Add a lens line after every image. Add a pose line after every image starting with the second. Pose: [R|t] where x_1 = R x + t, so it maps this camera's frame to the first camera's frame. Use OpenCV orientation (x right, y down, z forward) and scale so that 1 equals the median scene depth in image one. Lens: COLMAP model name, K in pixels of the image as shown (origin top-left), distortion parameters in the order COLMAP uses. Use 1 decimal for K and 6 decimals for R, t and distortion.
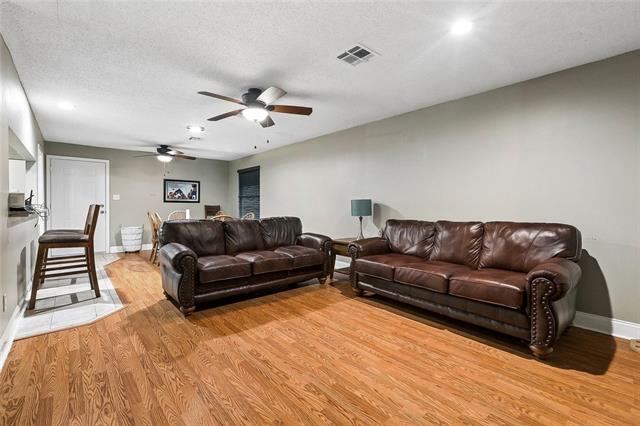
lens RADIAL K [[290.4, 0, 320.6], [0, 290.4, 209.8], [0, 0, 1]] dist [0.001592, -0.000023]
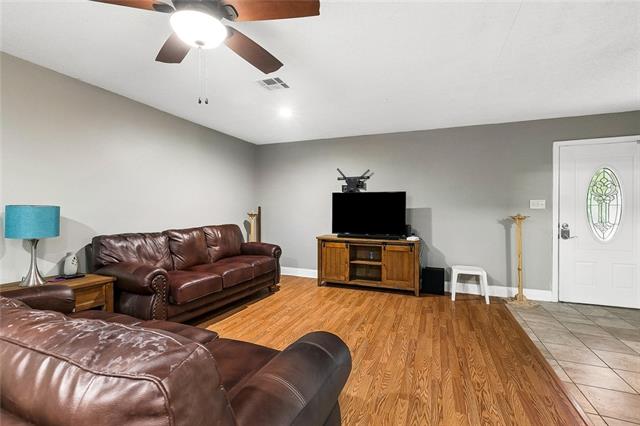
lens RADIAL K [[290.4, 0, 319.9], [0, 290.4, 210.7], [0, 0, 1]] dist [0.001592, -0.000023]
pose [[-0.460881, -0.006832, 0.887435, -1.088242], [0.005572, 0.999928, 0.010592, -0.054179], [-0.887444, 0.009826, -0.460810, 1.548751]]
